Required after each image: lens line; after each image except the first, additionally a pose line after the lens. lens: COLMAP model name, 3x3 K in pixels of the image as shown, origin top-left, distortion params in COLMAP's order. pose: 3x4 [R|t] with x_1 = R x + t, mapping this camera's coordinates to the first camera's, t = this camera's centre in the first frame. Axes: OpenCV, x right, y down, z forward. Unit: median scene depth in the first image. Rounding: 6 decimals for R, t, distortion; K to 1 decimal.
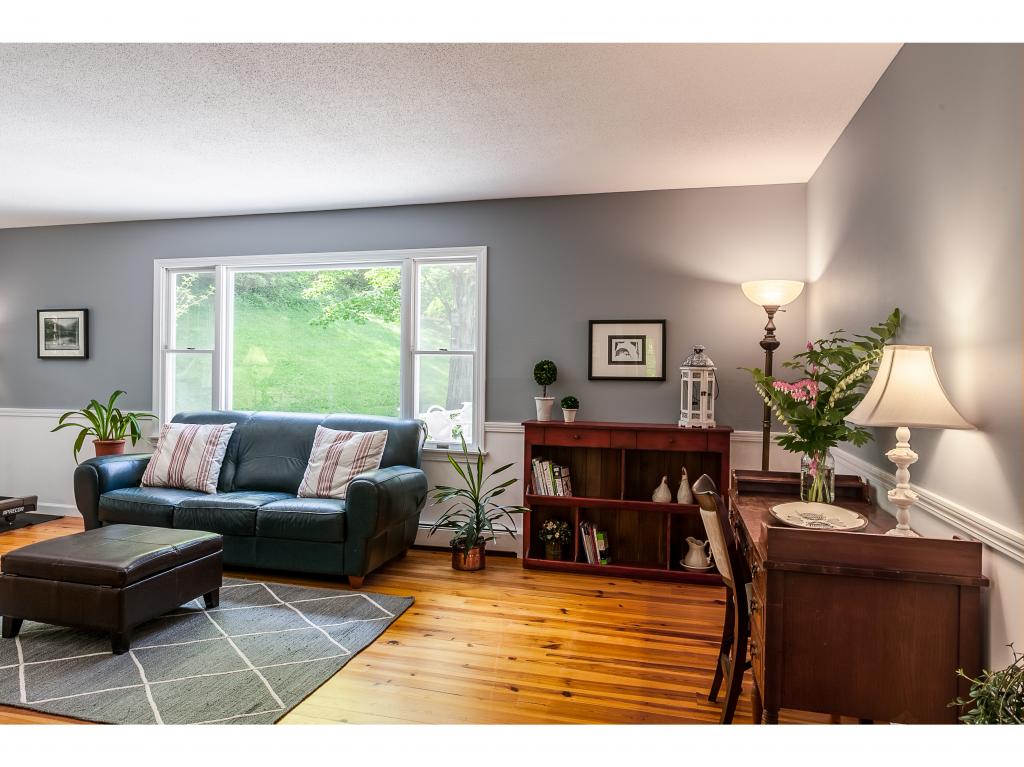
lens RADIAL K [[659.9, 0, 509.7], [0, 659.9, 383.9], [0, 0, 1]] dist [-0.003196, 0.003120]
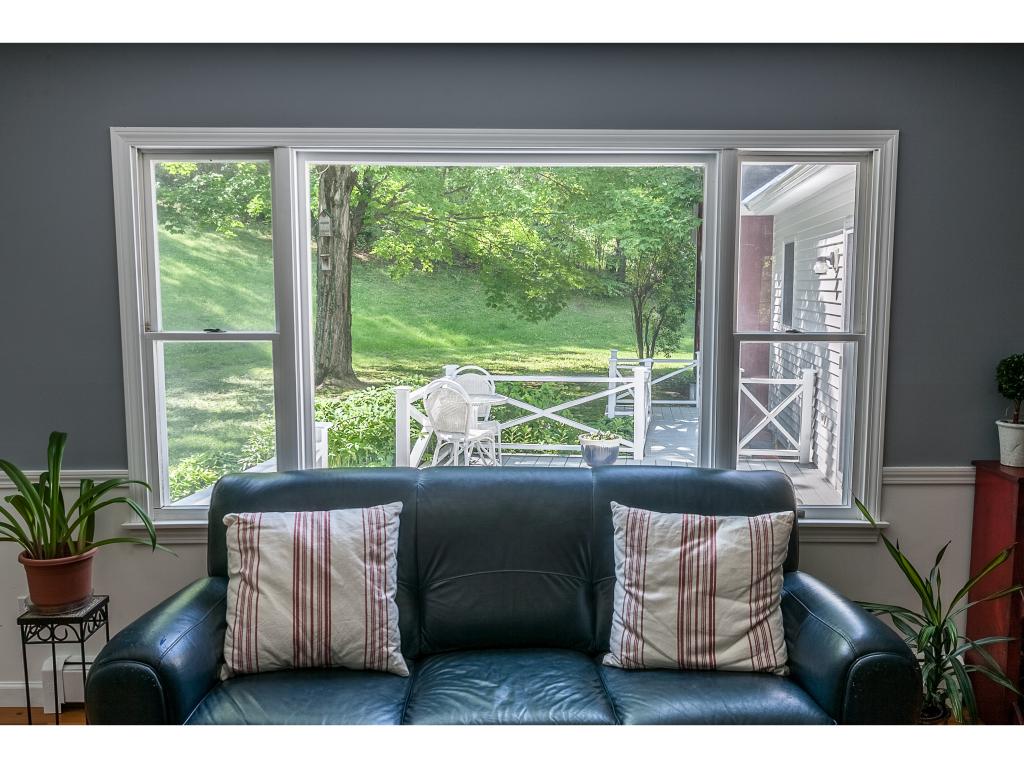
lens RADIAL K [[848.1, 0, 512.6], [0, 848.1, 382.4], [0, 0, 1]] dist [-0.016159, -0.004564]
pose [[0.960225, -0.040749, 0.276237, -0.536458], [0.014007, 0.995078, 0.098098, -0.086214], [-0.278875, -0.090327, 0.956070, 0.454761]]
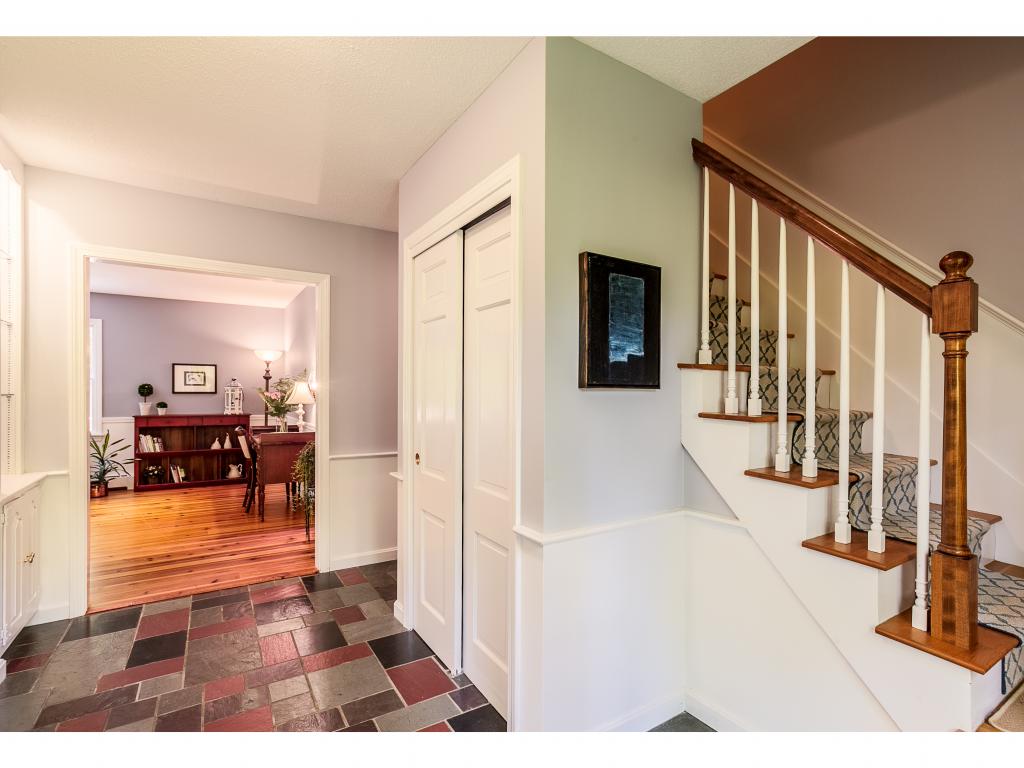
lens RADIAL K [[478.7, 0, 511.2], [0, 478.7, 394.0], [0, 0, 1]] dist [-0.001042, -0.000243]
pose [[0.683062, -0.011730, 0.730266, -0.243827], [0.016190, 0.999869, 0.000917, 0.011604], [-0.730181, 0.011196, 0.683163, -0.754575]]
